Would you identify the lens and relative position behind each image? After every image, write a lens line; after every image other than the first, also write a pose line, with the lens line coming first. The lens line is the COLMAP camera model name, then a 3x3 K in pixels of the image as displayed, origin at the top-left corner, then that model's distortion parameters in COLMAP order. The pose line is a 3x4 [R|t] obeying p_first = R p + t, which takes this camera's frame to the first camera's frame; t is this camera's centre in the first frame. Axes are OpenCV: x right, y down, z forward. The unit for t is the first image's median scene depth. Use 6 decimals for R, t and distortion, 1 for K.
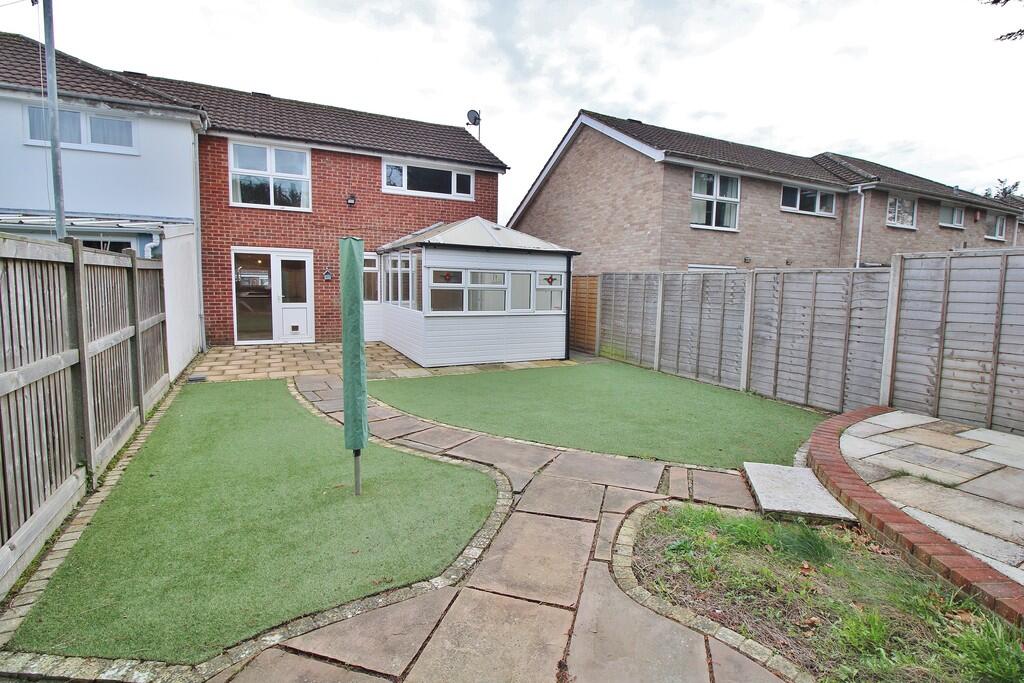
lens RADIAL K [[476.8, 0, 514.9], [0, 476.8, 323.8], [0, 0, 1]] dist [0.005923, -0.017005]
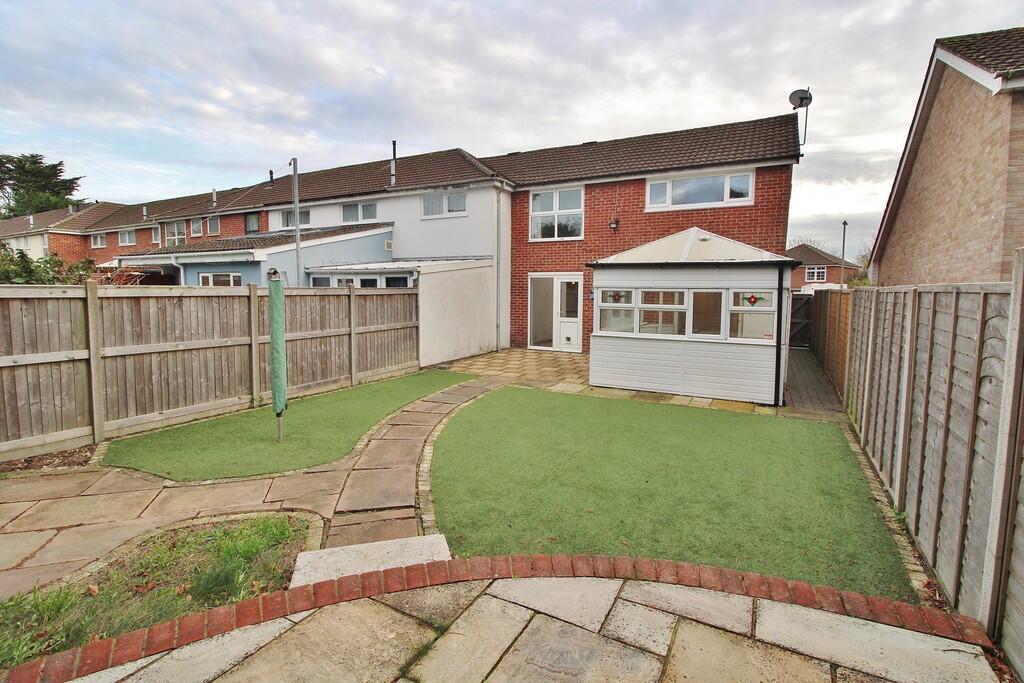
lens RADIAL K [[468.4, 0, 508.9], [0, 468.4, 324.8], [0, 0, 1]] dist [0.003571, -0.015528]
pose [[0.582373, 0.045449, -0.811650, 0.457644], [-0.067203, 0.997710, 0.007649, -0.030091], [0.810139, 0.050091, 0.584093, 0.237078]]
